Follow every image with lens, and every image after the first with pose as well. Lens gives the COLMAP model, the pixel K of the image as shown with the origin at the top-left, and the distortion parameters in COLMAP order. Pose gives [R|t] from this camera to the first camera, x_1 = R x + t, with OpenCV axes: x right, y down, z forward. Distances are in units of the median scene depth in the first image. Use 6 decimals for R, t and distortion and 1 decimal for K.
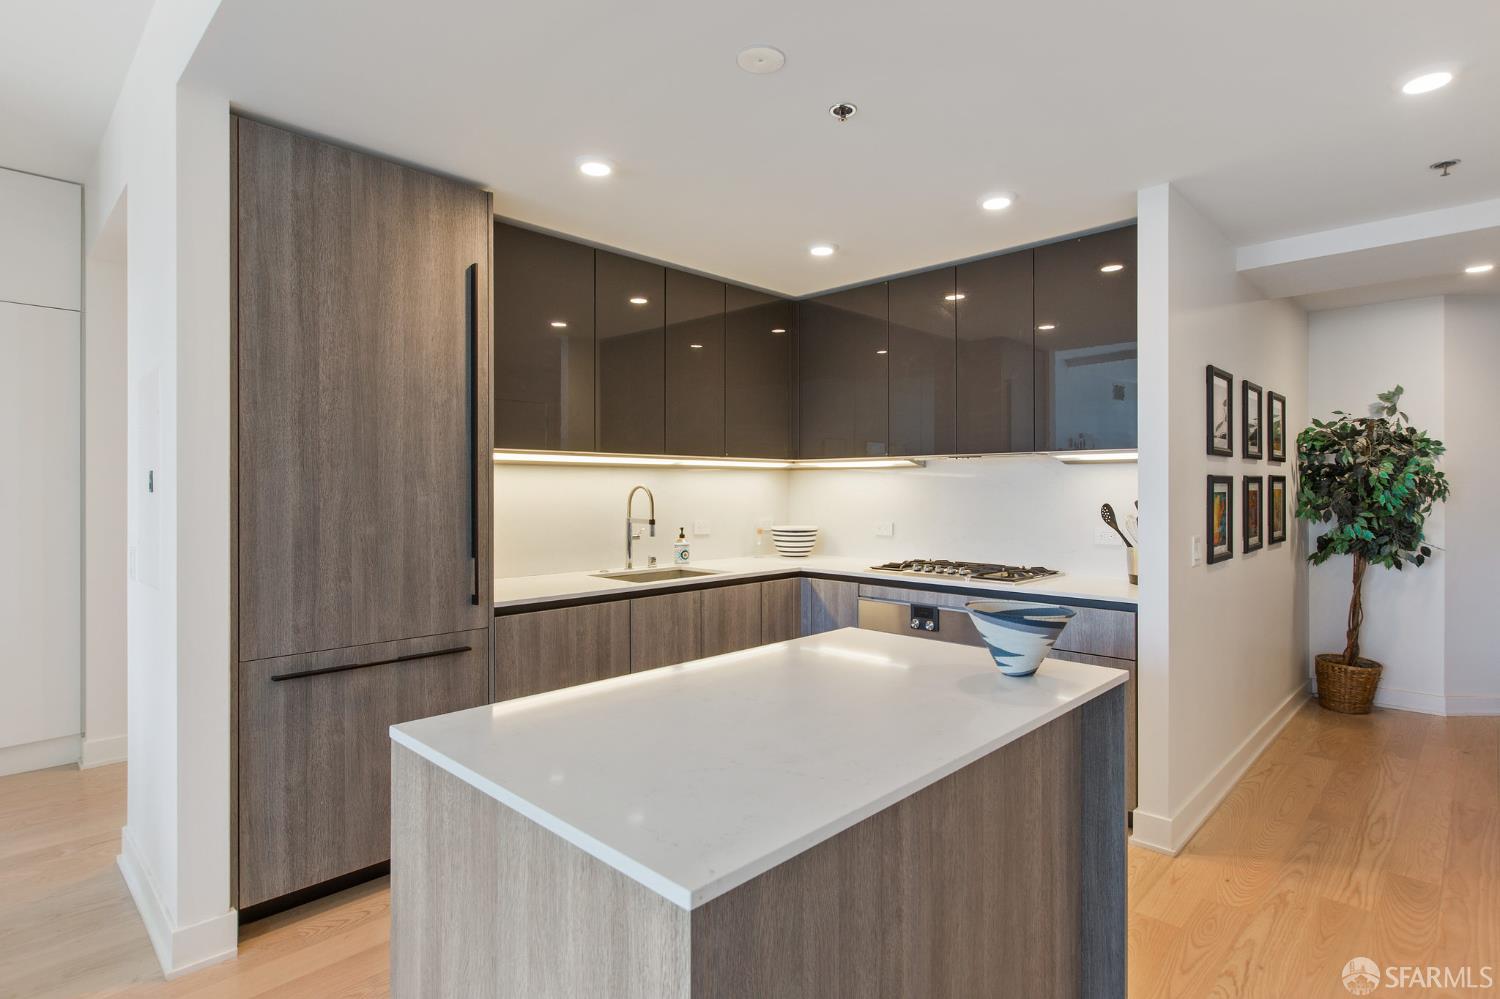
lens RADIAL K [[762.9, 0, 749.6], [0, 762.9, 492.1], [0, 0, 1]] dist [0.003026, 0.000504]
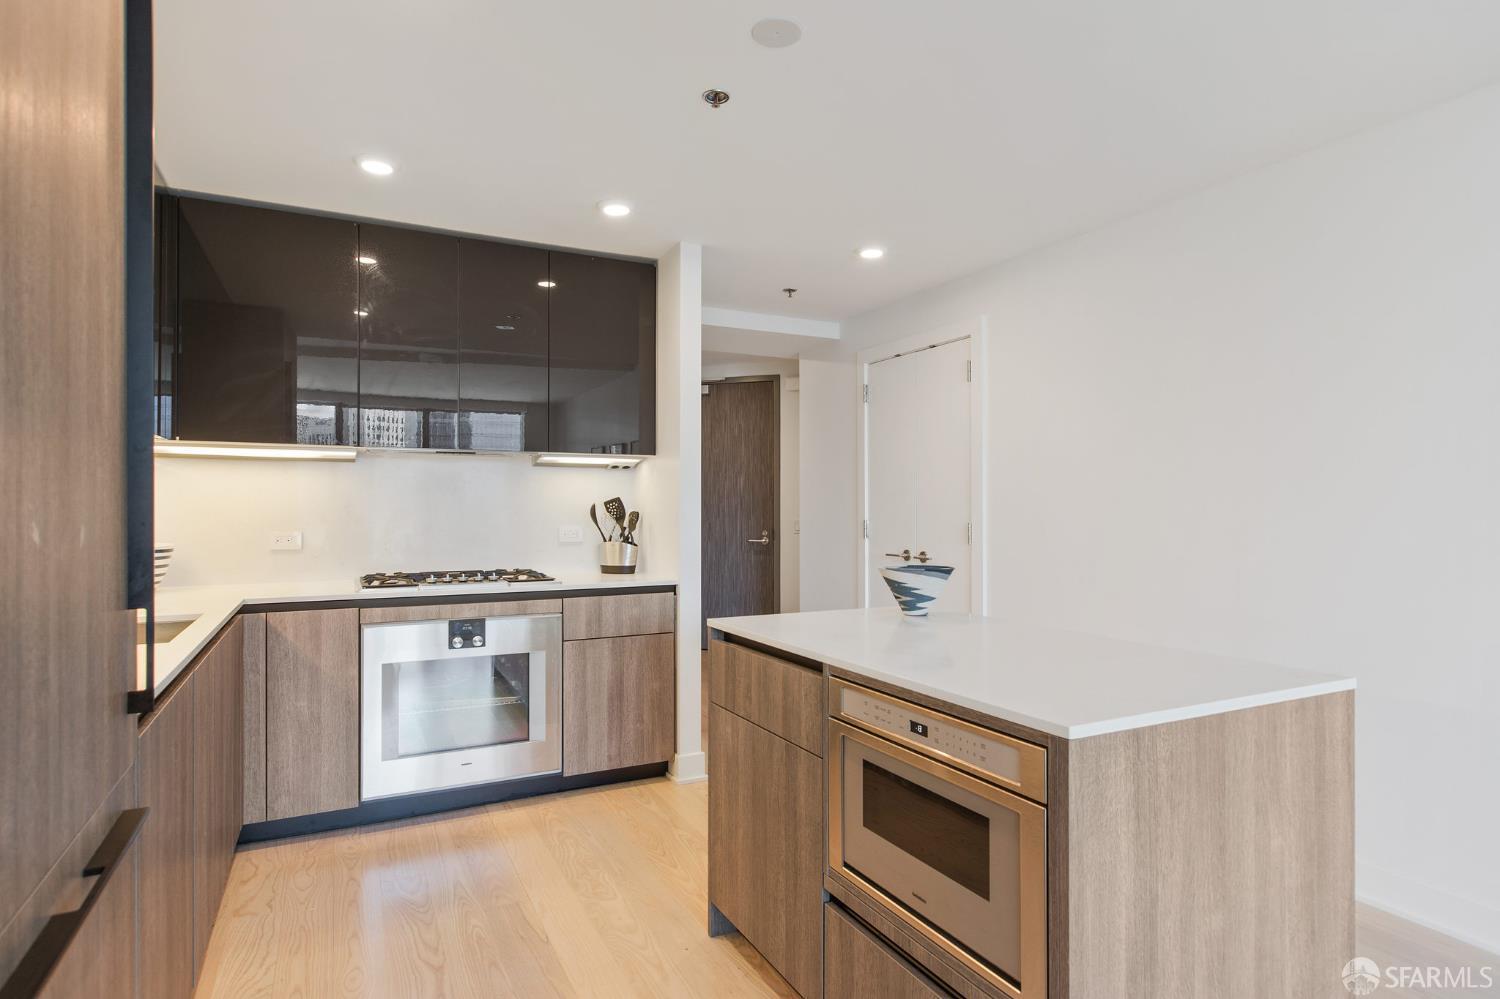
lens RADIAL K [[818.0, 0, 750.0], [0, 818.0, 499.5], [0, 0, 1]] dist [0.004314, 0.000685]
pose [[0.317724, 0.008523, 0.948145, -0.660137], [0.003989, 0.999939, -0.010326, 0.026340], [-0.948175, 0.007063, 0.317670, 0.472129]]
